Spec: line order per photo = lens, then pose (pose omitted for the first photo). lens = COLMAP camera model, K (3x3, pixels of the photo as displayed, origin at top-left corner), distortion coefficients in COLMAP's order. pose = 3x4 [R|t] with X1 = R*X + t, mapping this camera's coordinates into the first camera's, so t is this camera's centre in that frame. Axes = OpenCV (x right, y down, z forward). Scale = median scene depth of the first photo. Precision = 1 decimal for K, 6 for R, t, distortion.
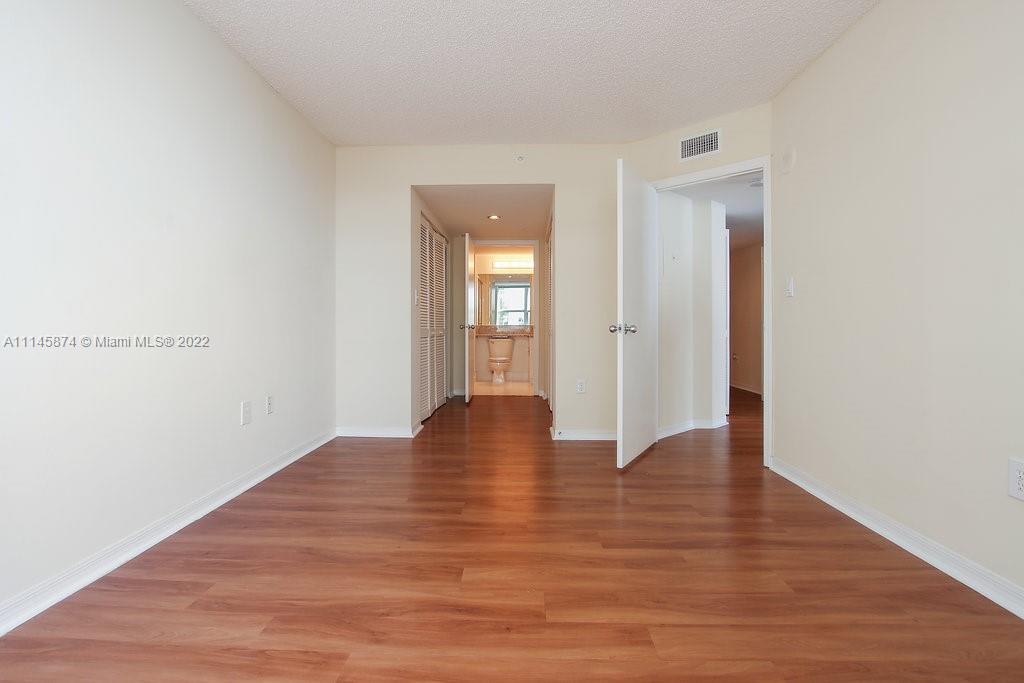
lens RADIAL K [[481.5, 0, 506.7], [0, 481.5, 346.2], [0, 0, 1]] dist [-0.021057, -0.004690]
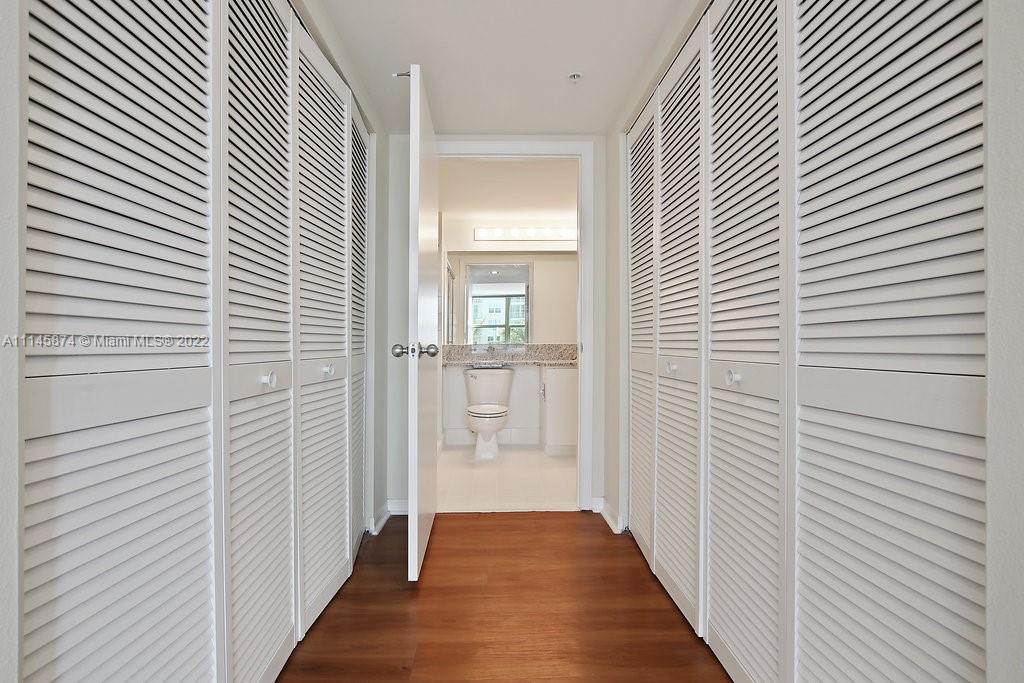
lens RADIAL K [[481.5, 0, 506.7], [0, 481.5, 346.2], [0, 0, 1]] dist [-0.021057, -0.004690]
pose [[0.997827, -0.000712, 0.065882, -0.028531], [0.003167, 0.999304, -0.037159, -0.021401], [-0.065810, 0.037287, 0.997135, 0.465235]]
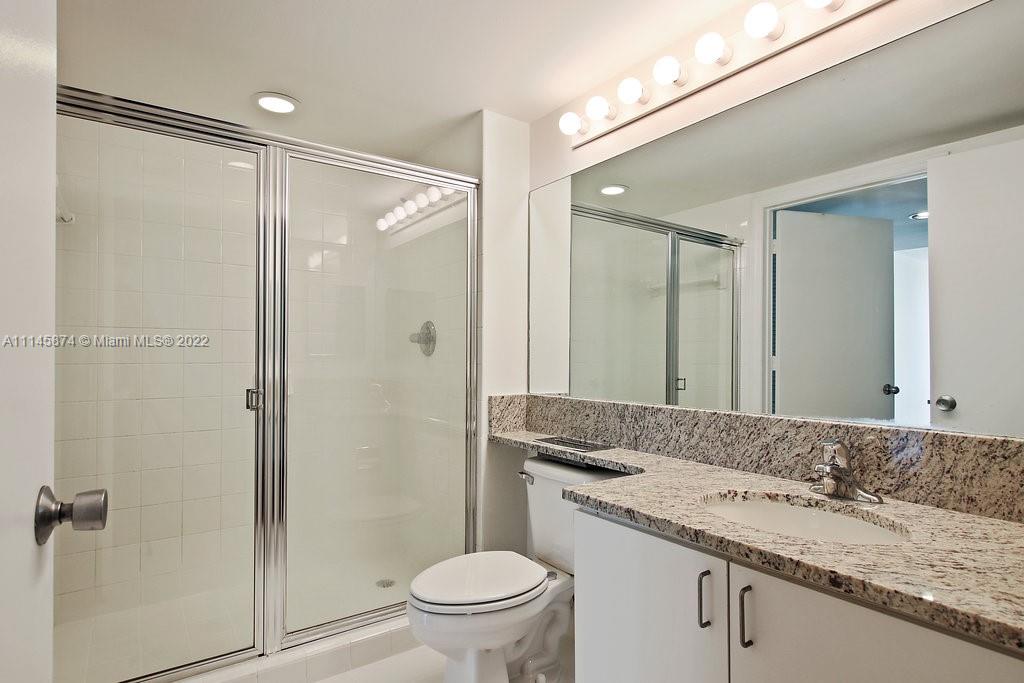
lens RADIAL K [[544.0, 0, 509.4], [0, 544.0, 356.4], [0, 0, 1]] dist [-0.000082, 0.001561]
pose [[0.595833, 0.005564, -0.803089, 0.177337], [-0.035345, 0.999189, -0.019301, -0.060811], [0.802330, 0.039886, 0.595546, 0.850665]]
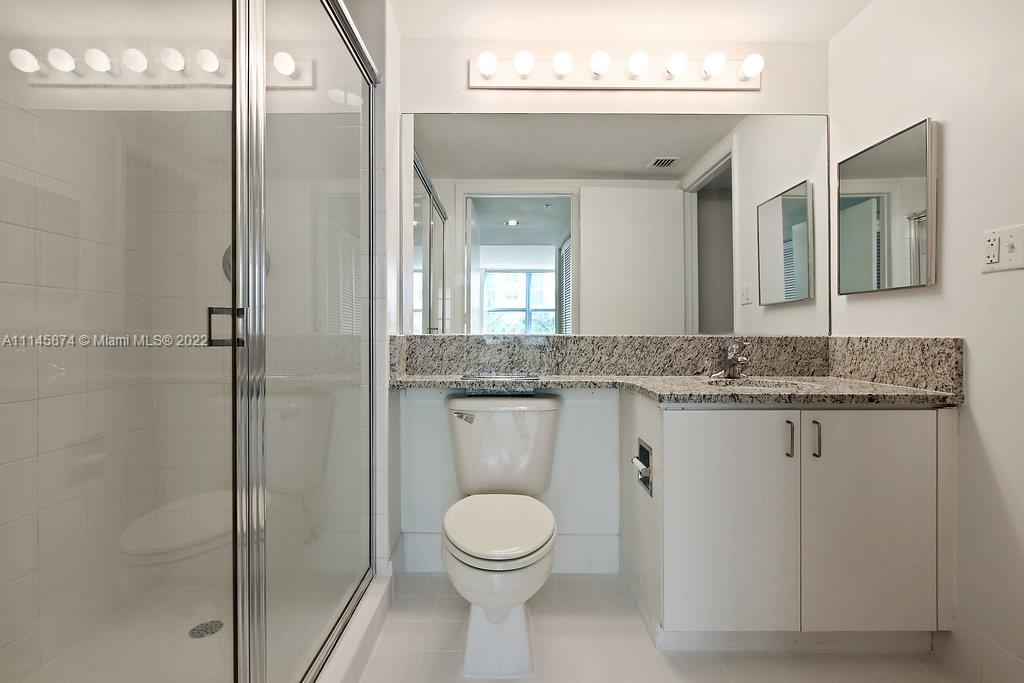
lens RADIAL K [[481.5, 0, 506.7], [0, 481.5, 346.2], [0, 0, 1]] dist [-0.021057, -0.004690]
pose [[0.999411, 0.003156, 0.034179, -0.018398], [-0.002693, 0.999904, -0.013585, -0.037072], [-0.034219, 0.013485, 0.999323, 0.793593]]
